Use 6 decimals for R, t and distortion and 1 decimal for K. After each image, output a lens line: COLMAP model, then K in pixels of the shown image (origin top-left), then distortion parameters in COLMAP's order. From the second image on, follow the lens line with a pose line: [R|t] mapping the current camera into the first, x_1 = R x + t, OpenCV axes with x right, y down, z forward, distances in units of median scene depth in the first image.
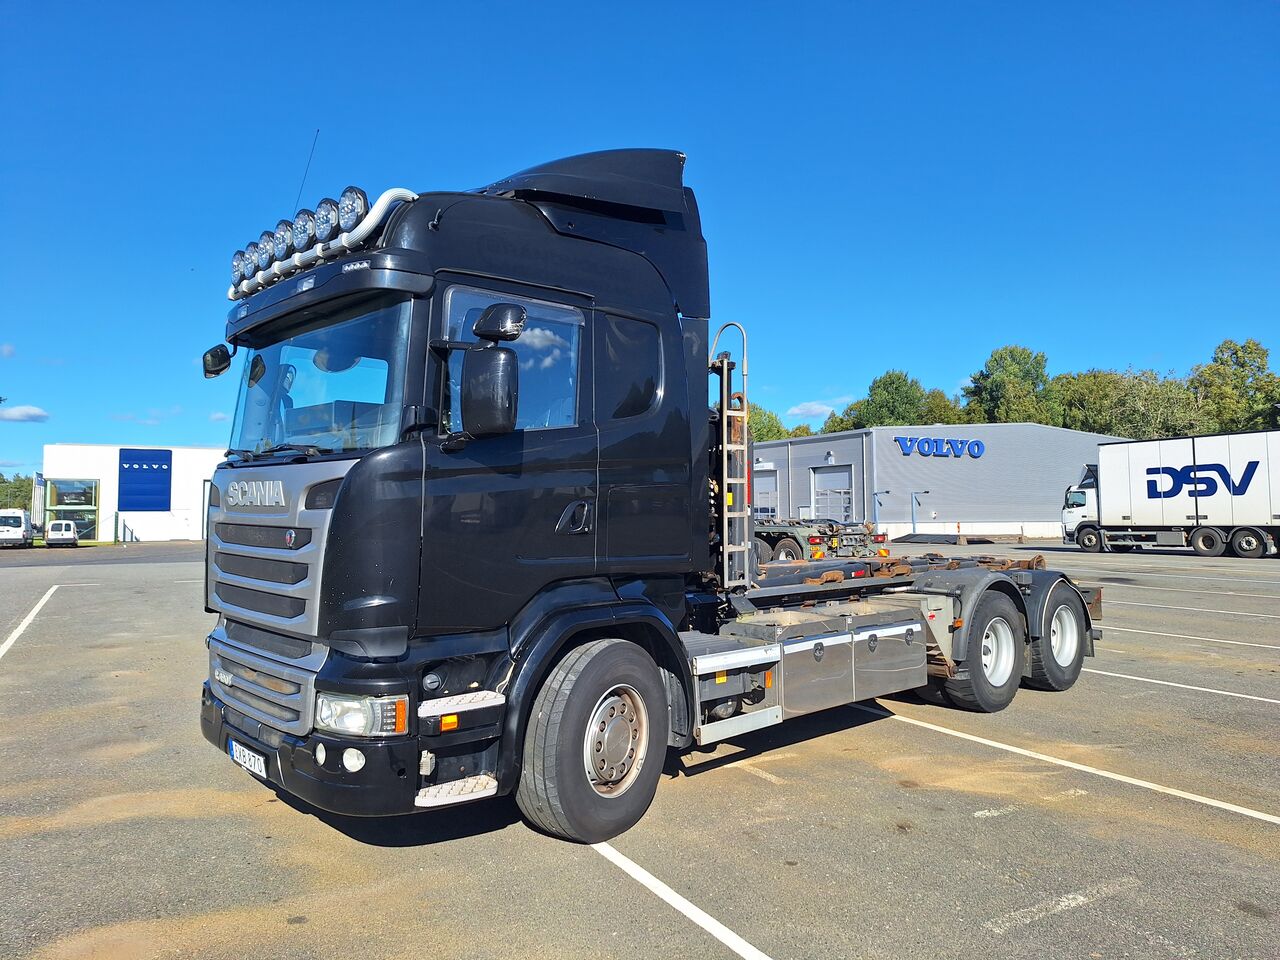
lens RADIAL K [[896.9, 0, 630.2], [0, 896.9, 470.0], [0, 0, 1]] dist [0.006462, 0.005829]
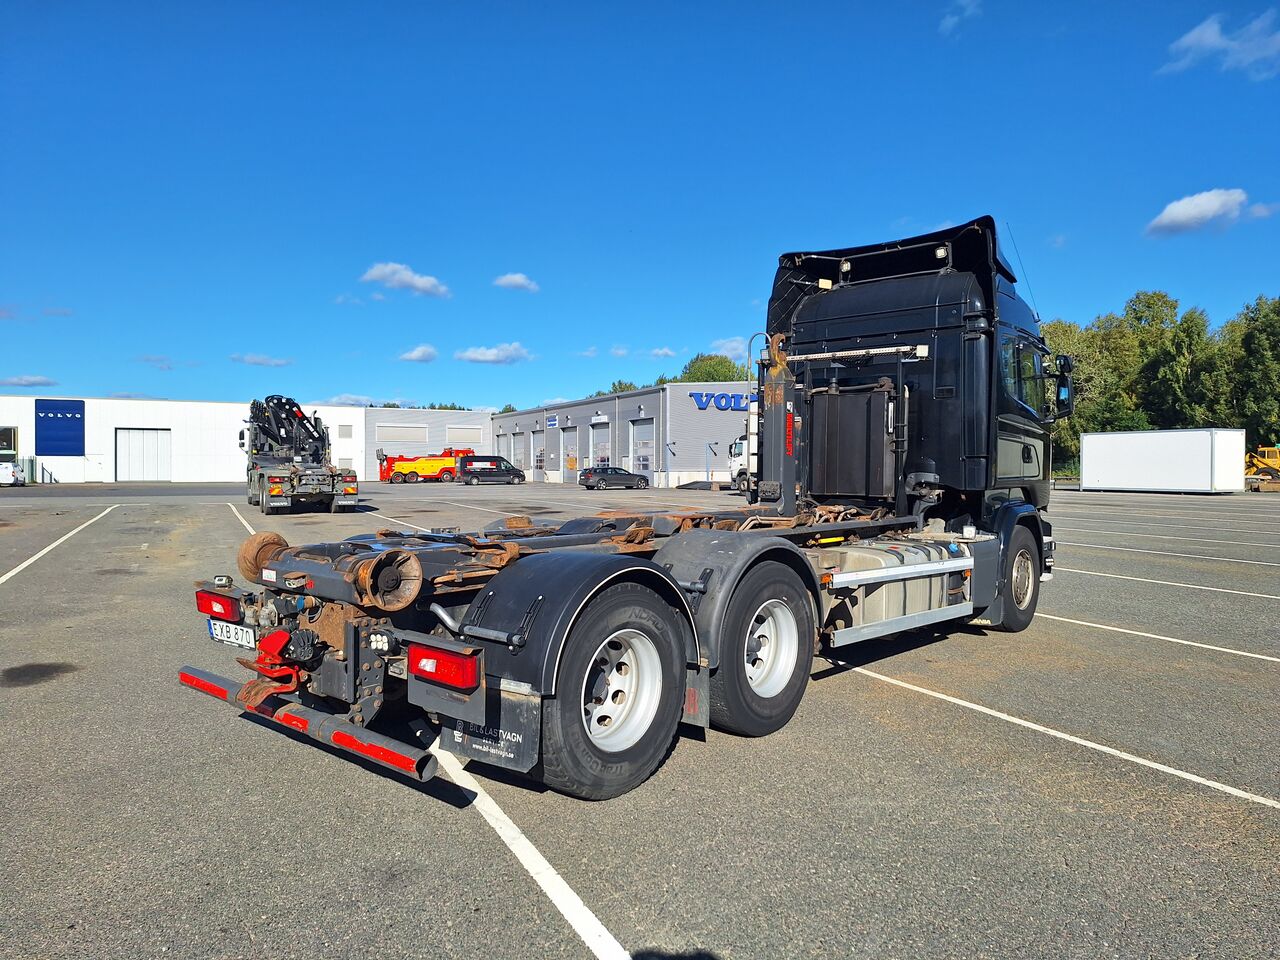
lens RADIAL K [[880.7, 0, 640.3], [0, 880.7, 492.0], [0, 0, 1]] dist [0.048206, -0.028228]
pose [[0.998881, 0.008123, -0.046601, 0.280455], [-0.004304, 0.996666, 0.081481, -0.003342], [0.047107, -0.081189, 0.995585, -0.084909]]
